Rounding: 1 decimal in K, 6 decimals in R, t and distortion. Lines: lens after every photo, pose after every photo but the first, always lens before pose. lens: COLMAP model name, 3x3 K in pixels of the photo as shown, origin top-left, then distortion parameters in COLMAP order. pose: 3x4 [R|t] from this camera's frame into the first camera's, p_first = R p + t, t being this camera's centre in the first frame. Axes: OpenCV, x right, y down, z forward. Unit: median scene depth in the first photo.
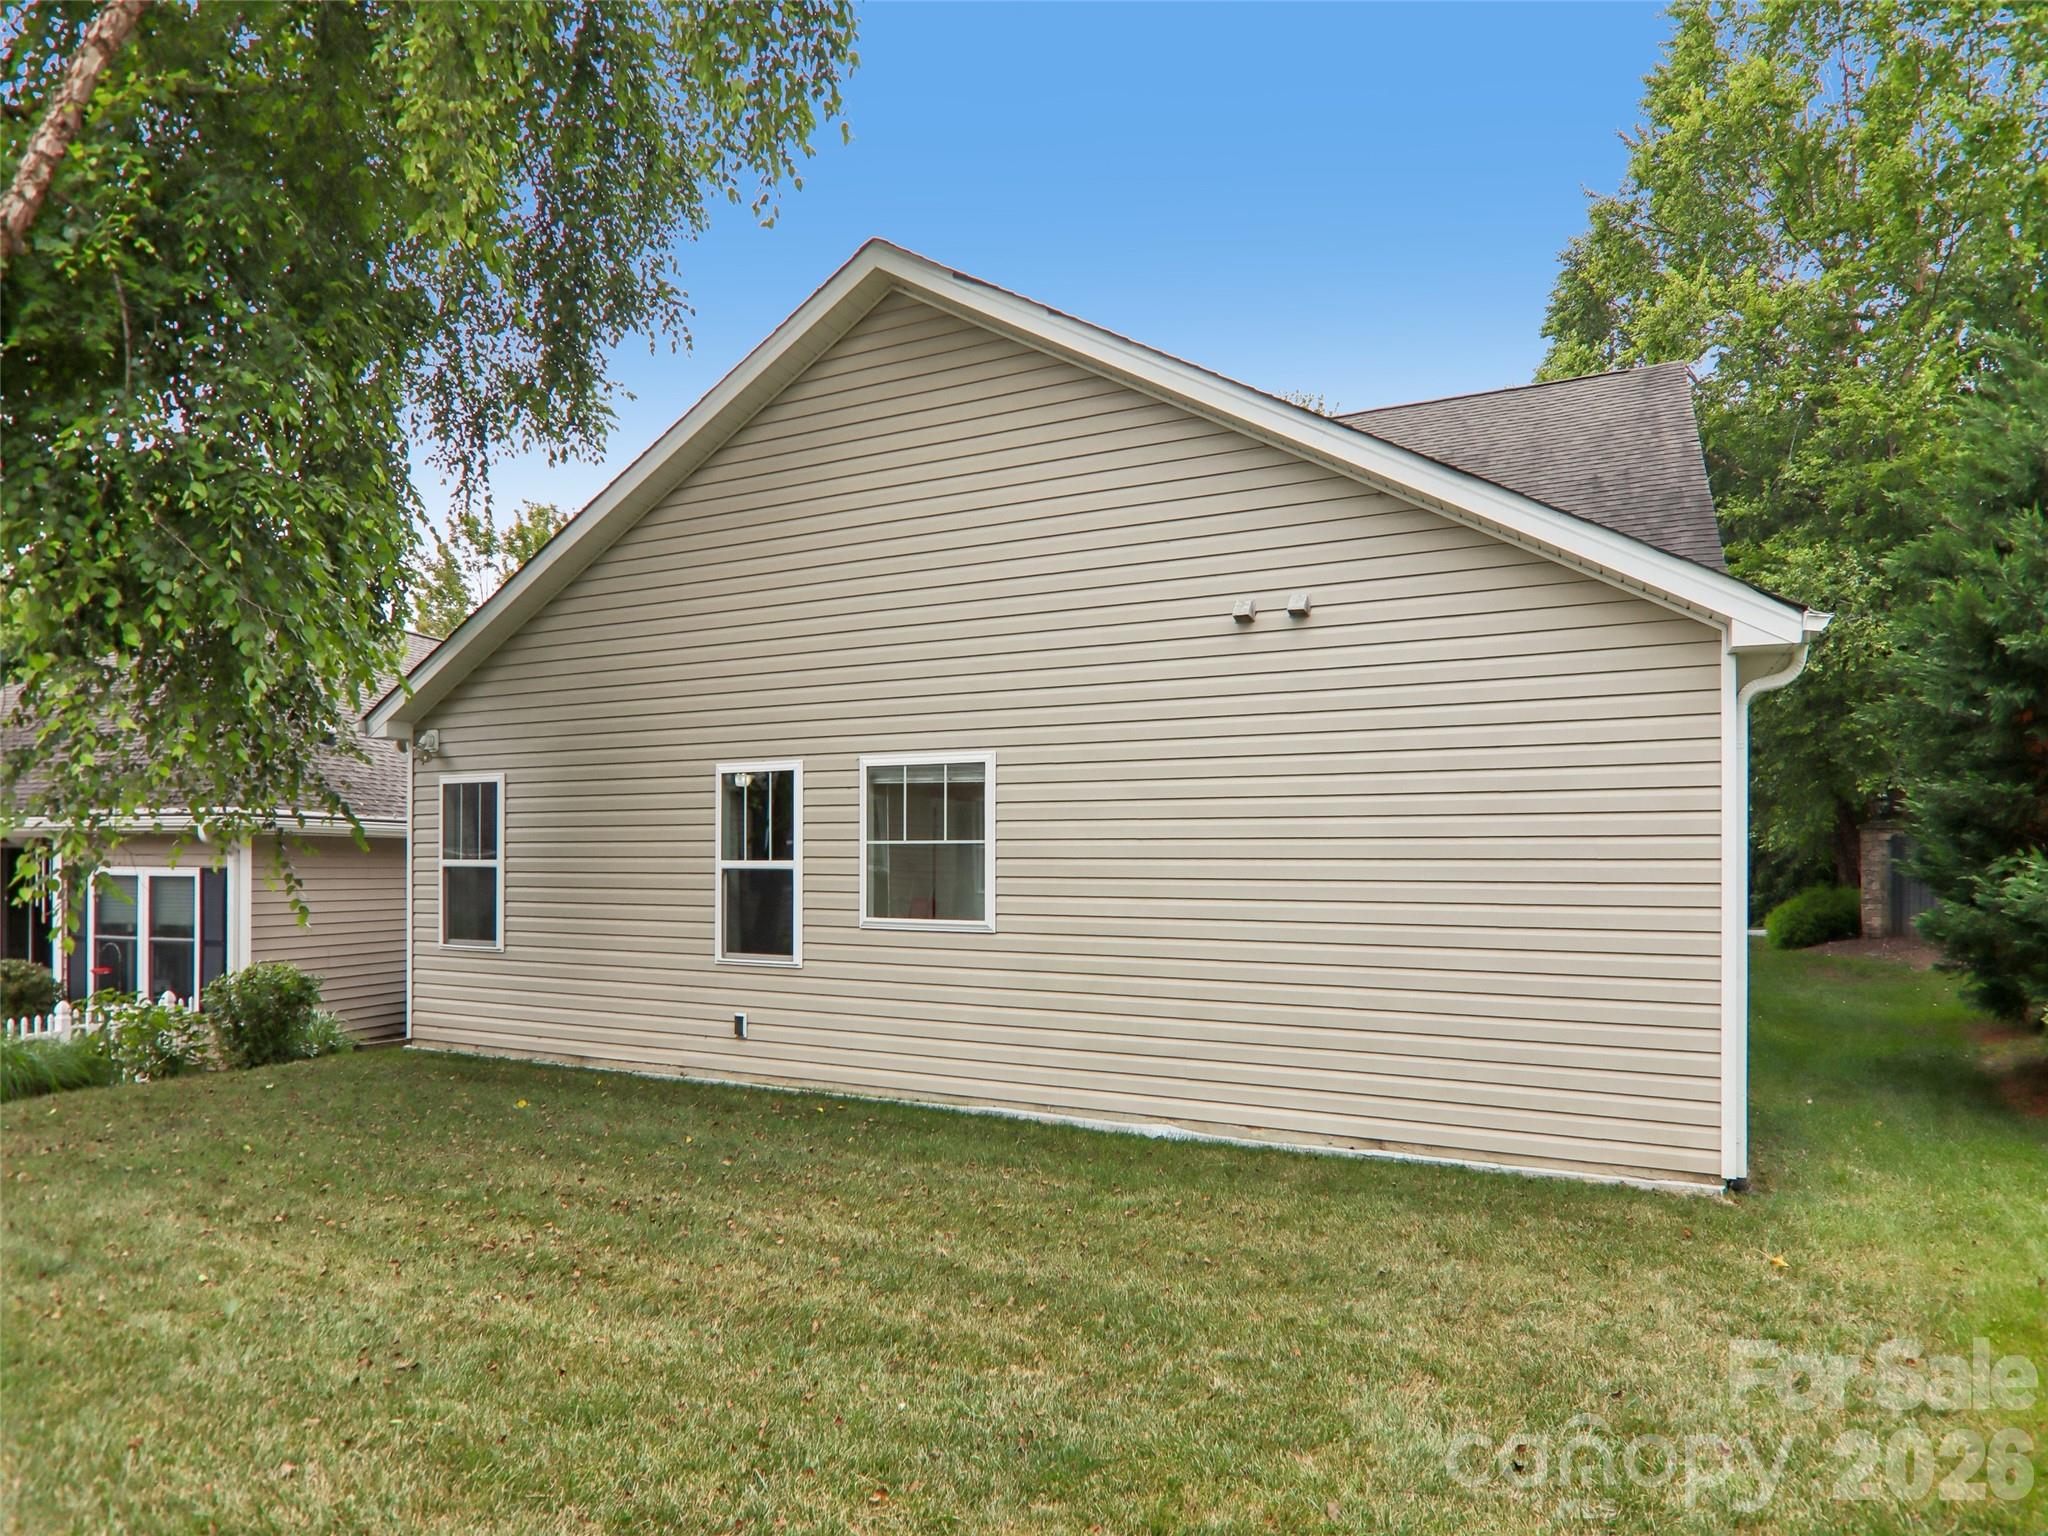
lens RADIAL K [[1145.2, 0, 1019.1], [0, 1145.2, 861.0], [0, 0, 1]] dist [-0.001865, -0.010603]
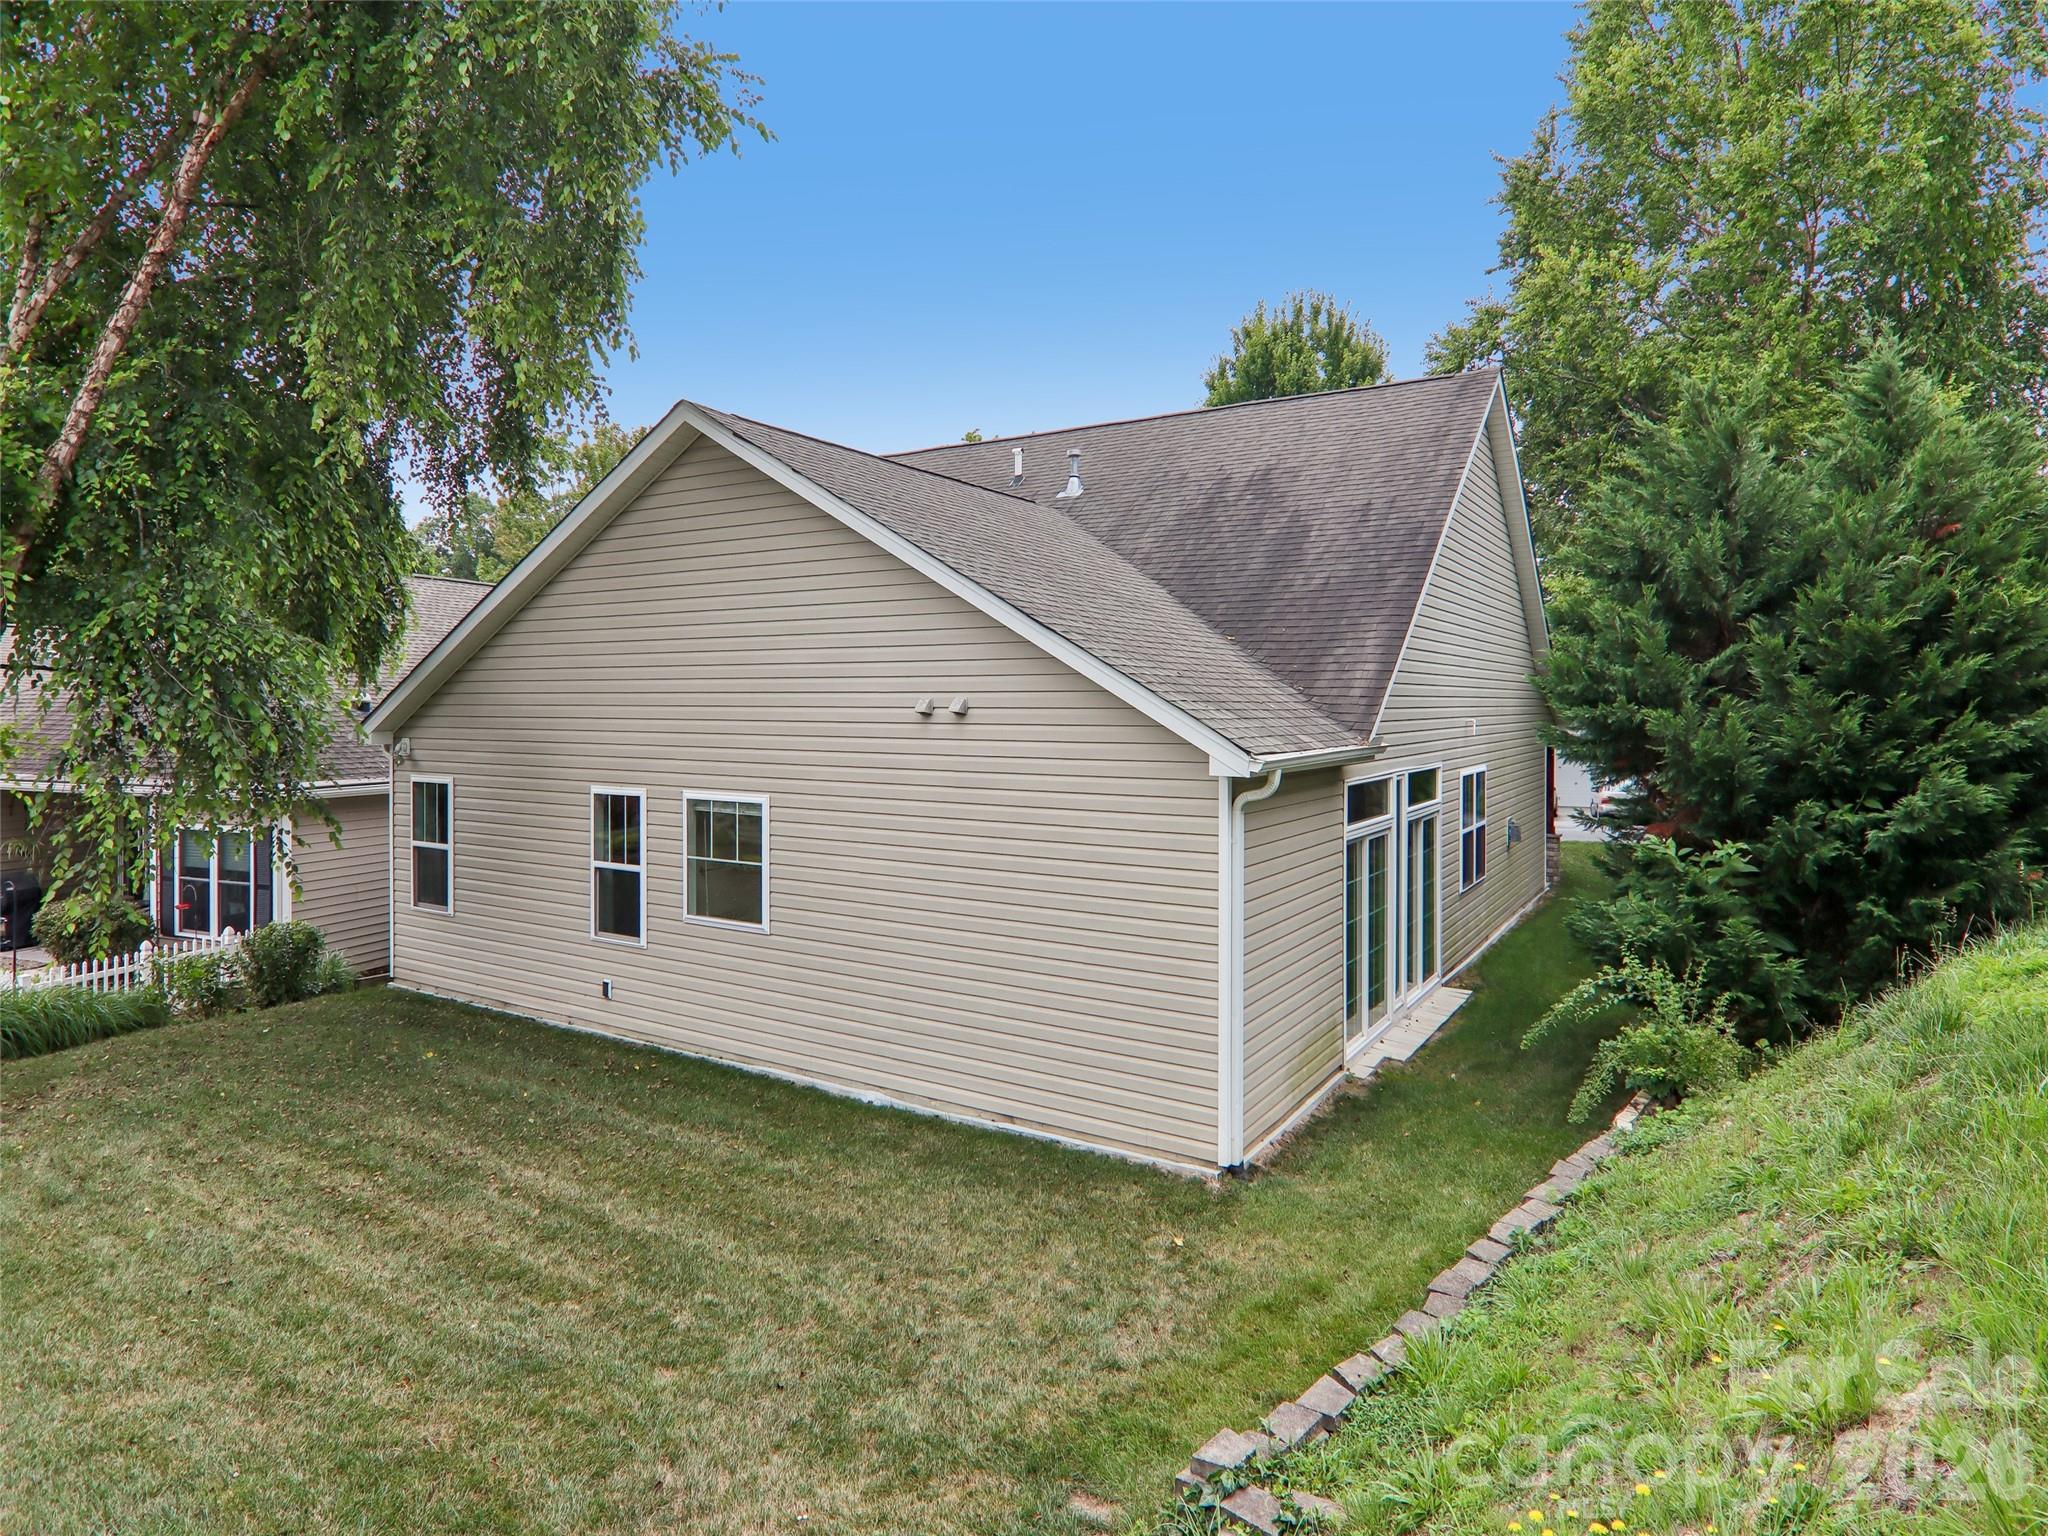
lens RADIAL K [[1164.8, 0, 1024.2], [0, 1164.8, 690.4], [0, 0, 1]] dist [-0.012563, -0.001676]
pose [[0.994509, -0.004876, -0.104535, 0.409149], [0.004750, 0.999988, -0.001455, -0.212889], [0.104540, 0.000950, 0.994520, -0.289787]]
